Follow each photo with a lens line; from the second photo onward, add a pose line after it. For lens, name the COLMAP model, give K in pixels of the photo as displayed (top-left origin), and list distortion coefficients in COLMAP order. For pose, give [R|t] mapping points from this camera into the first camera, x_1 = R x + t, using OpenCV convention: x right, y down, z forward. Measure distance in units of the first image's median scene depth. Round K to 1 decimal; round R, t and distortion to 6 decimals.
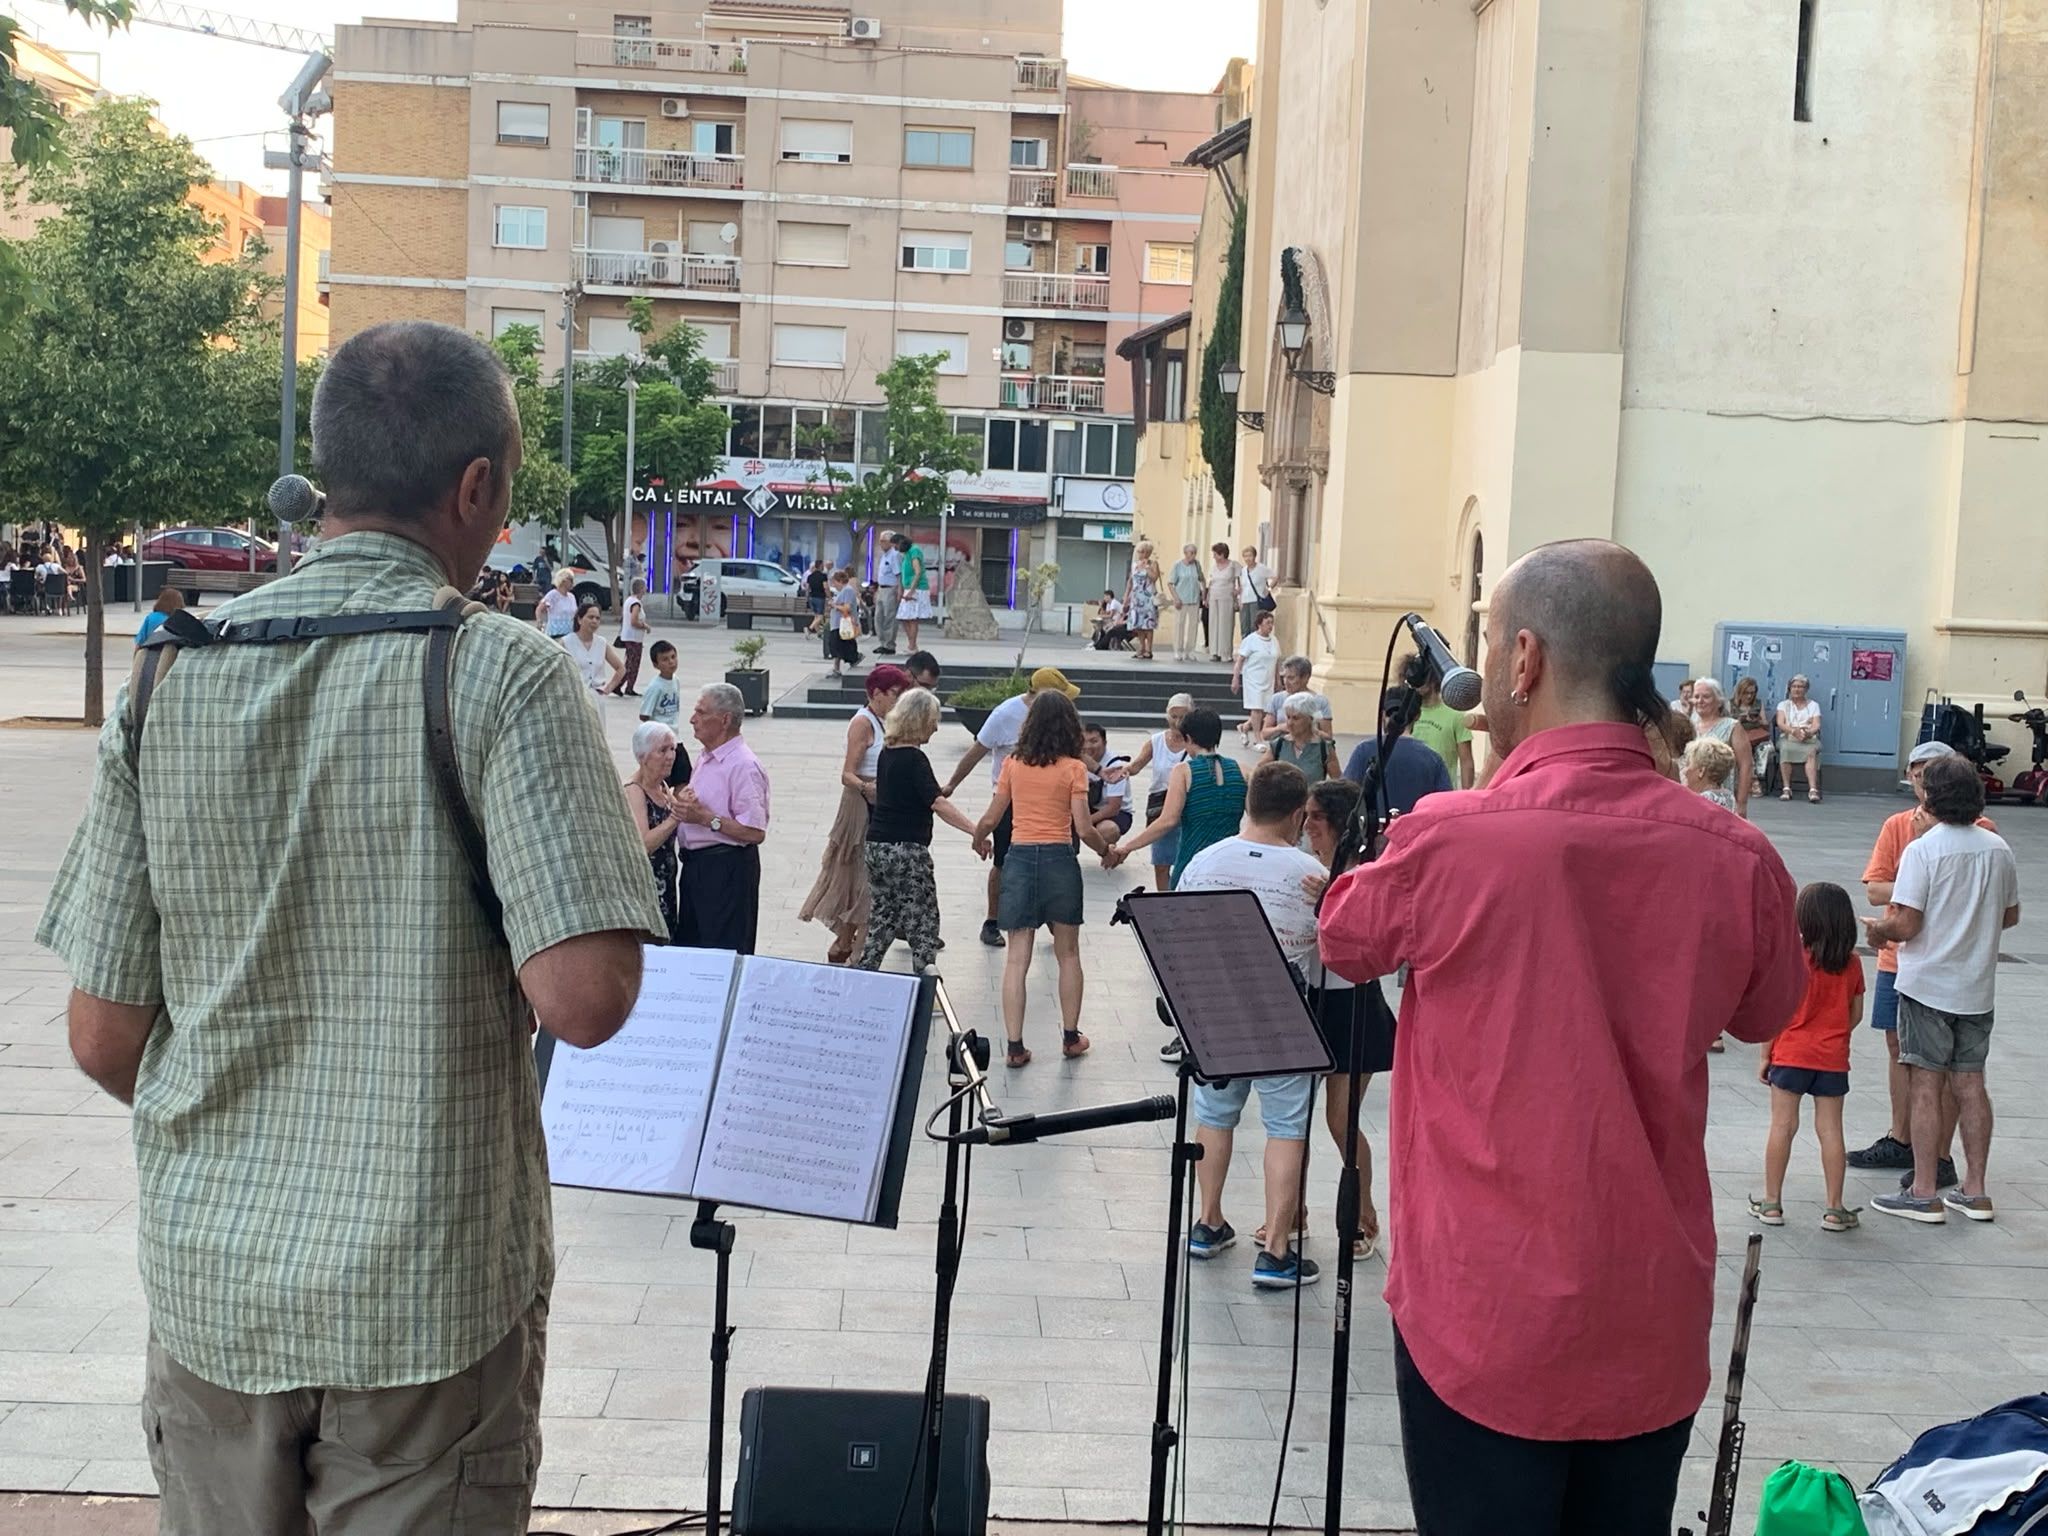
lens RADIAL K [[2728.5, 0, 1016.3], [0, 2728.5, 778.3], [0, 0, 1]] dist [0.090228, 0.000000]
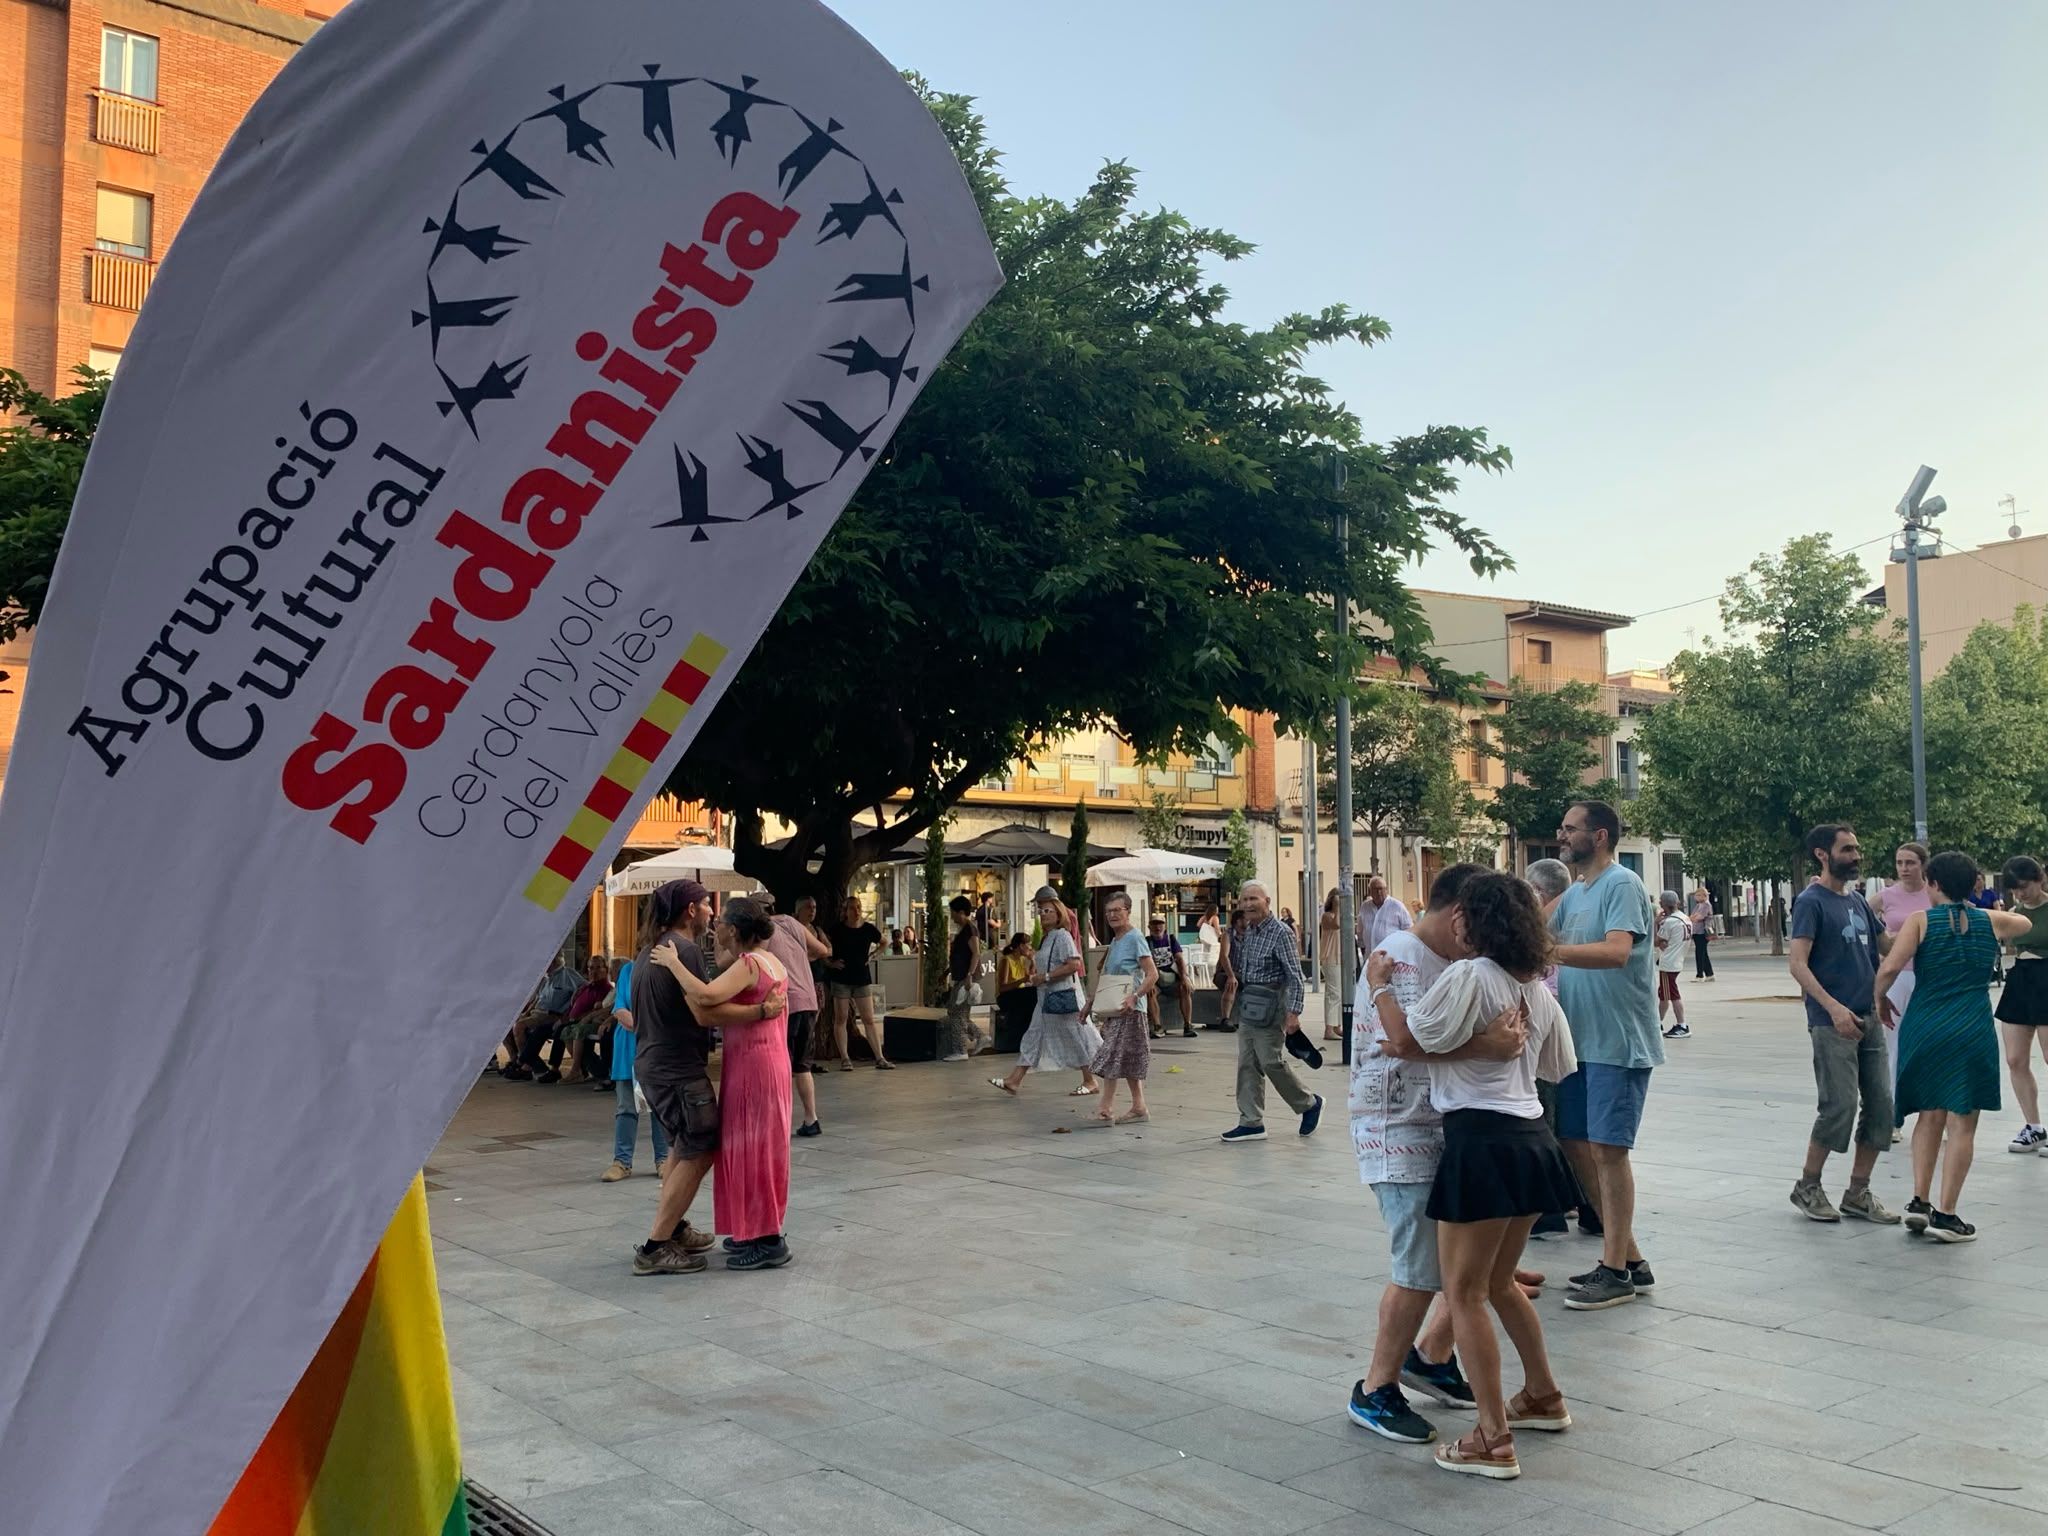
lens RADIAL K [[1783.7, 0, 1006.8], [0, 1783.7, 750.4], [0, 0, 1]] dist [0.031568, -0.023647]
pose [[0.574813, -0.128486, -0.808135, 0.063526], [-0.023938, 0.984533, -0.173558, 0.008601], [0.817935, 0.119109, 0.562846, 0.079466]]
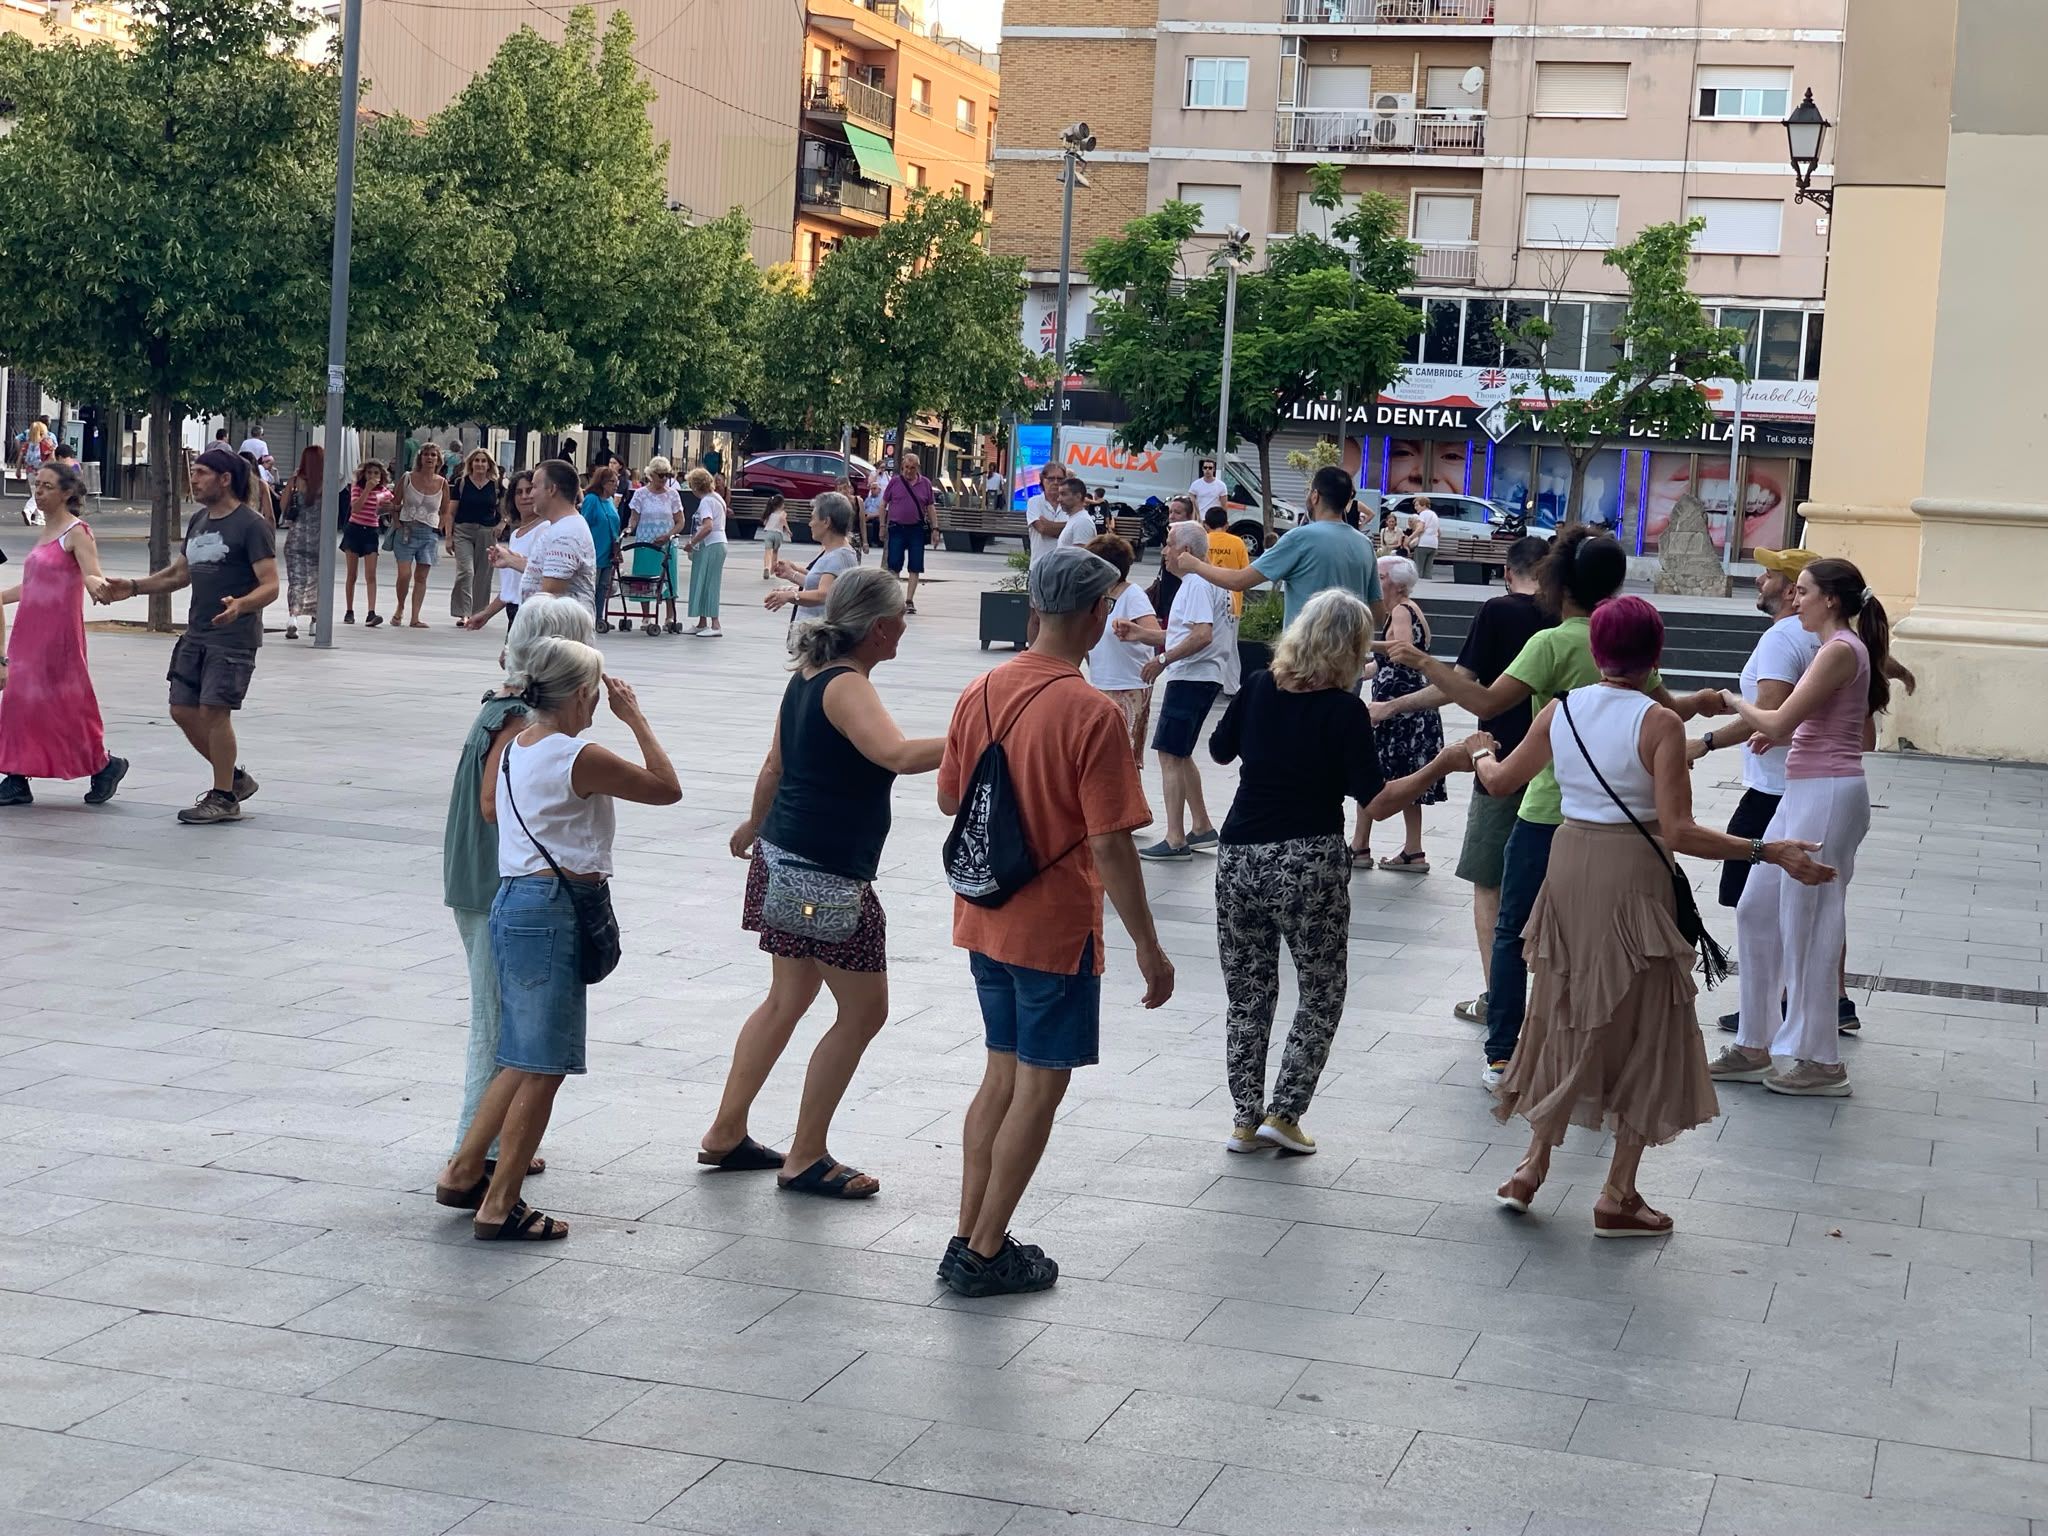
lens RADIAL K [[3365.6, 0, 990.5], [0, 3365.6, 751.7], [0, 0, 1]] dist [0.114744, 0.000000]
pose [[0.942954, 0.036490, -0.330917, 0.100906], [-0.041365, 0.999114, -0.007697, 0.006274], [0.330343, 0.020946, 0.943629, 0.049865]]
